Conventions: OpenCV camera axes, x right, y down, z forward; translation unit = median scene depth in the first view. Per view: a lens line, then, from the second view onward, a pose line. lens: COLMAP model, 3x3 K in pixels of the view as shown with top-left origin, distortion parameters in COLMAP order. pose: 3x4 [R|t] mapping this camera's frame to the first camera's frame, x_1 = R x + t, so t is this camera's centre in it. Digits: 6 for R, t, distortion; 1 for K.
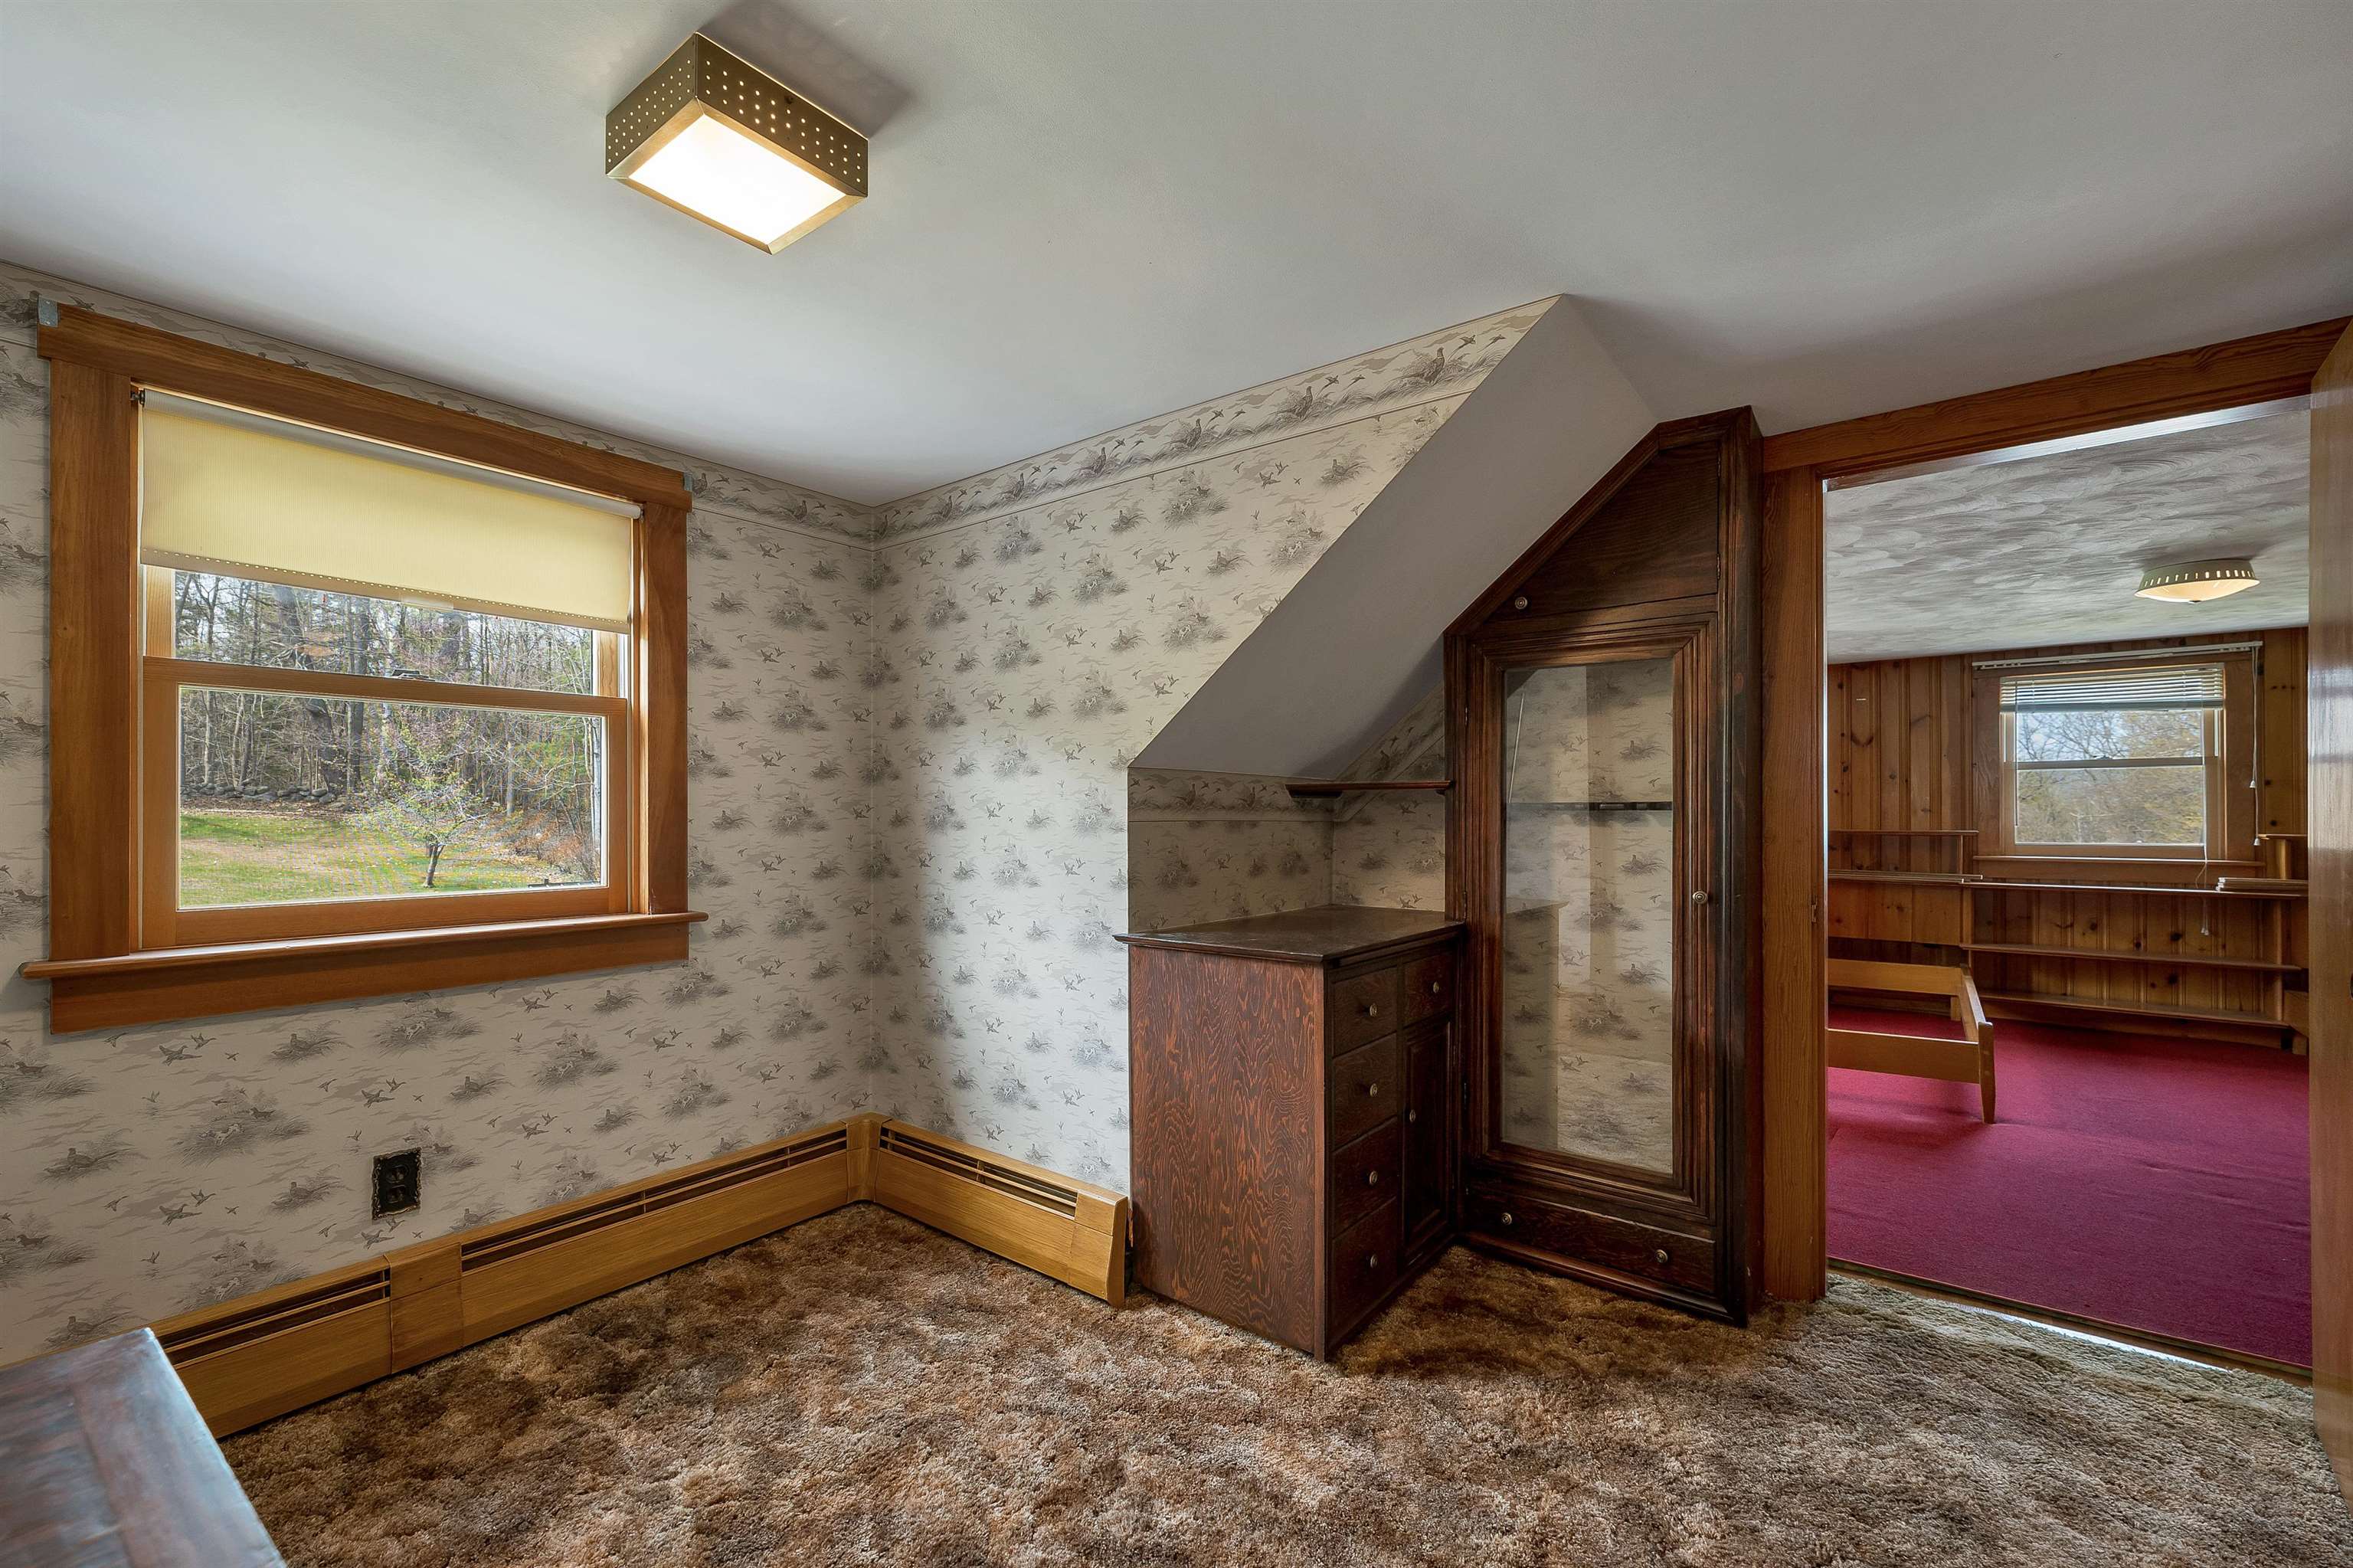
lens RADIAL K [[976.6, 0, 1181.4], [0, 976.6, 810.9], [0, 0, 1]] dist [0.001560, 0.000077]
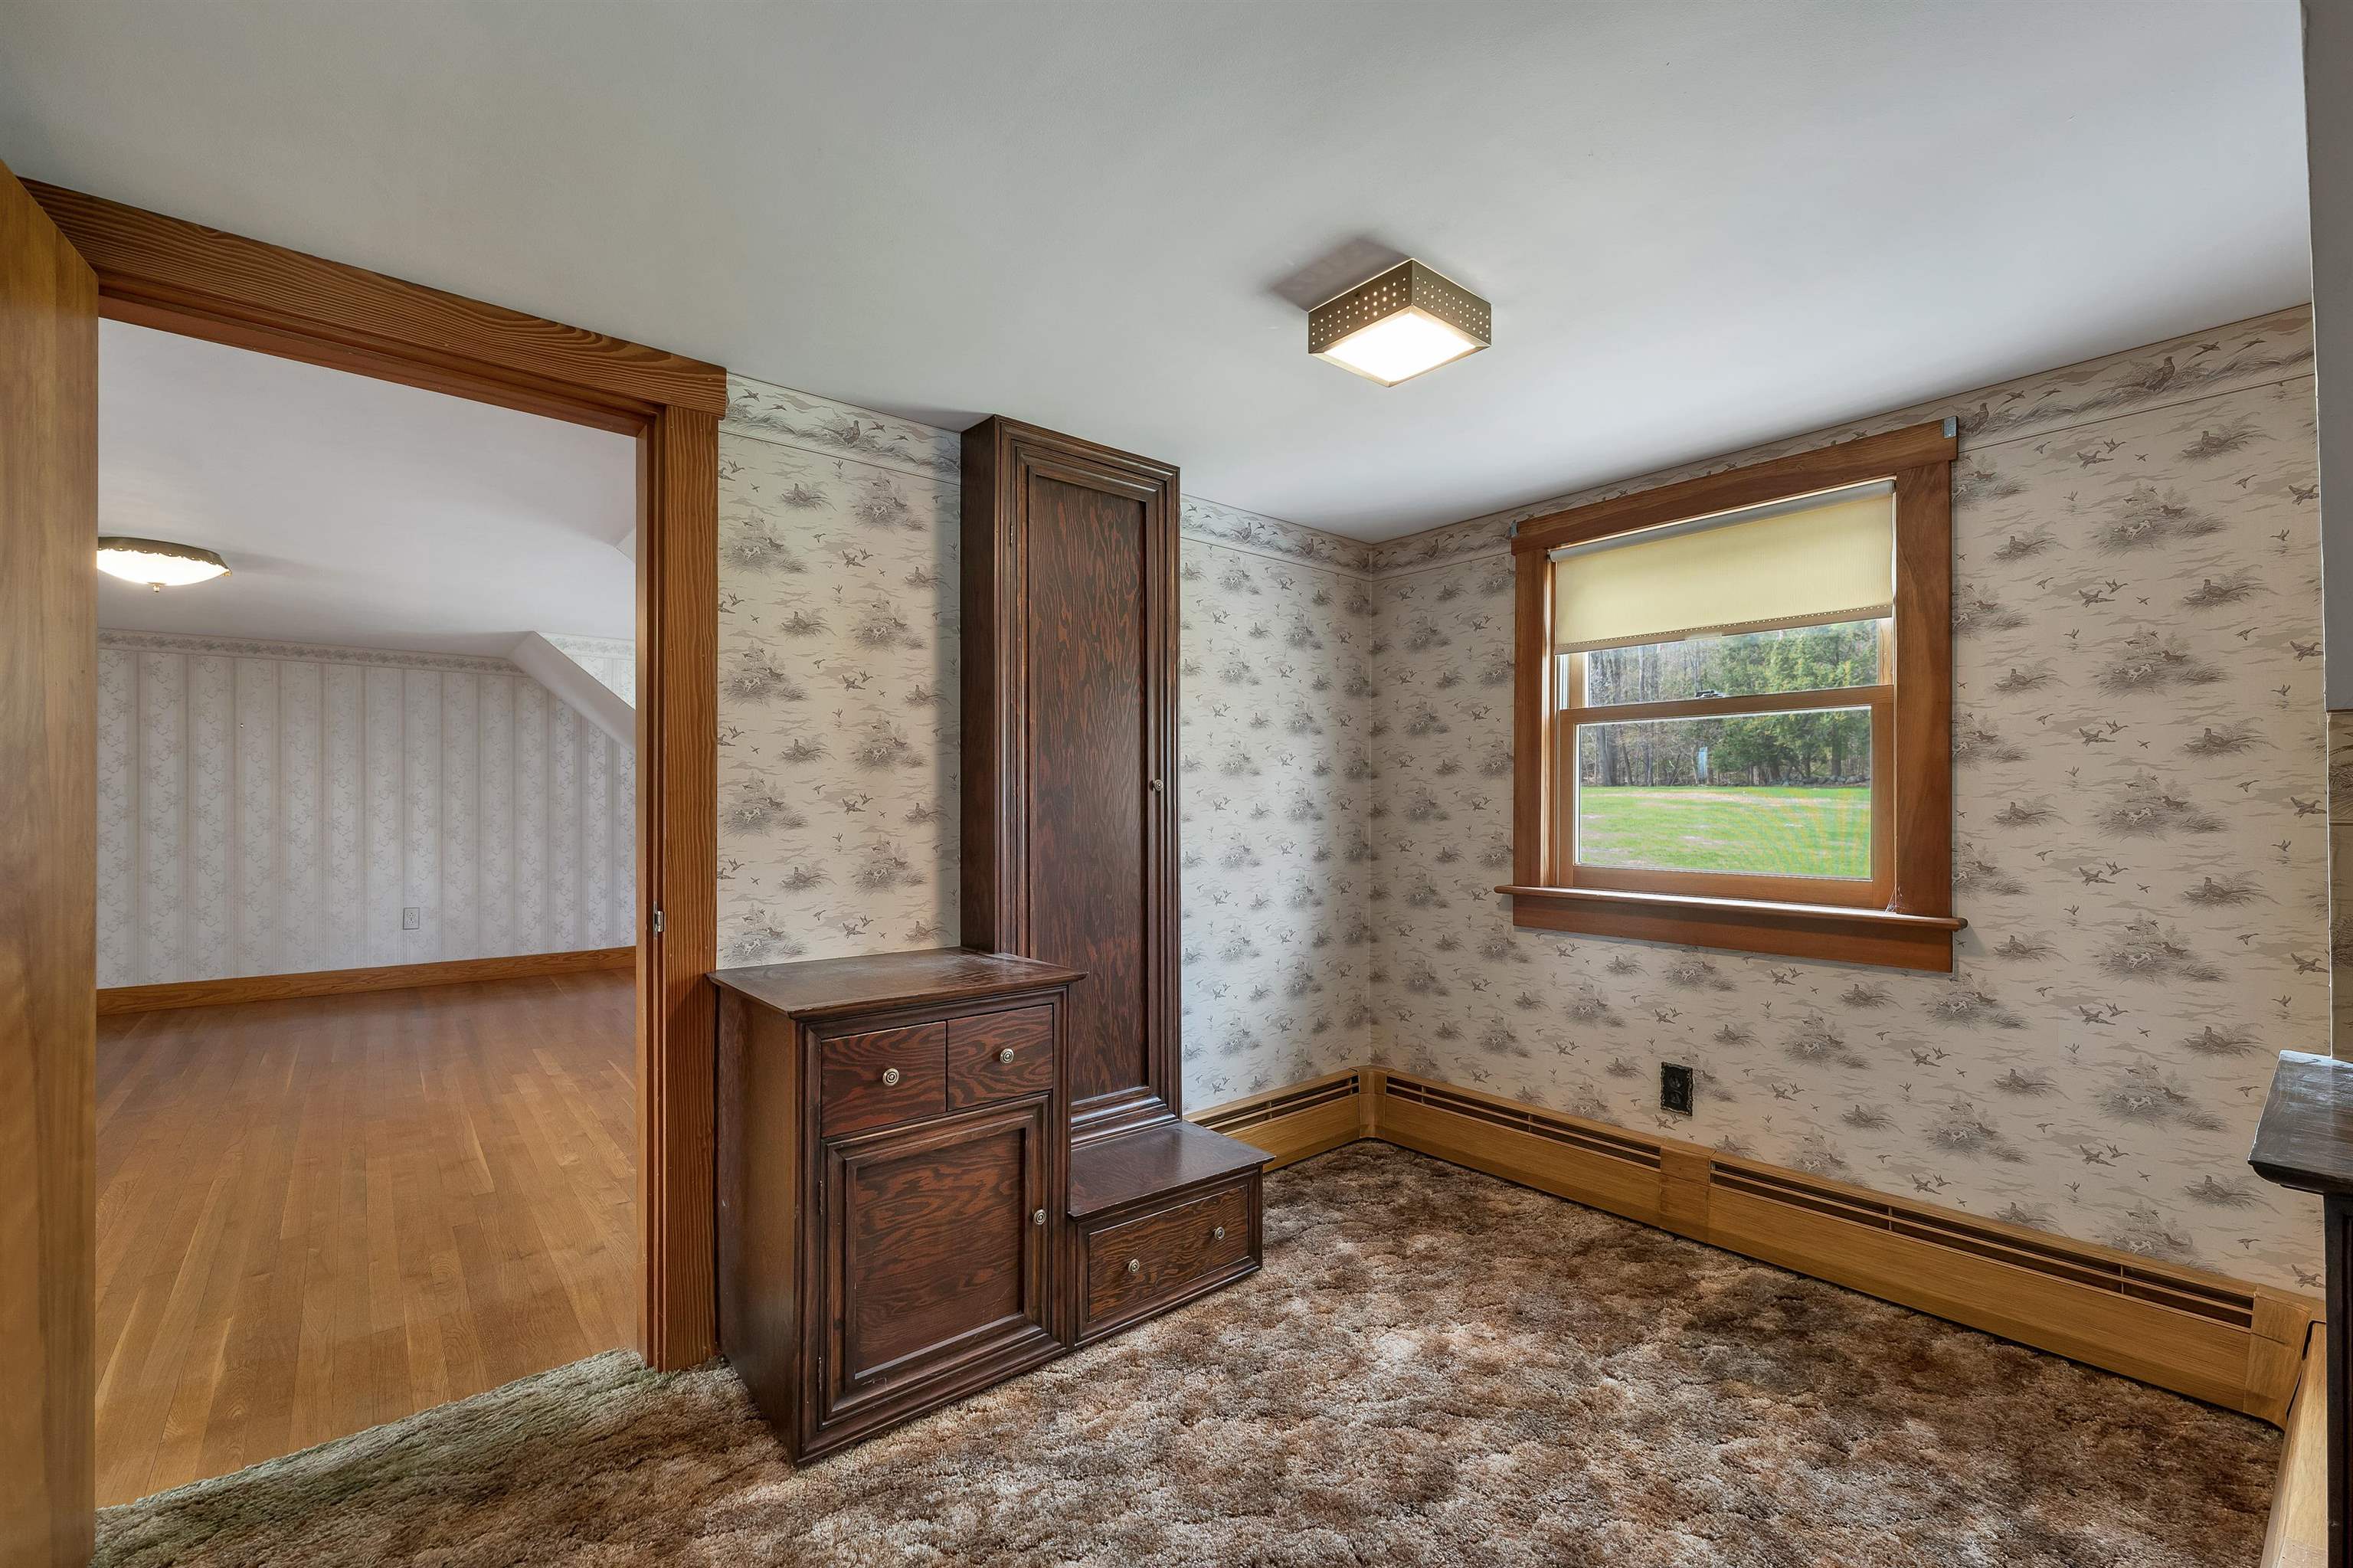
lens RADIAL K [[962.5, 0, 1170.4], [0, 962.5, 797.5], [0, 0, 1]] dist [-0.002305, -0.000202]
pose [[-0.213930, -0.004905, -0.976837, 0.554596], [0.001300, 0.999985, -0.005305, -0.000986], [0.976848, -0.002405, -0.213921, 0.576147]]
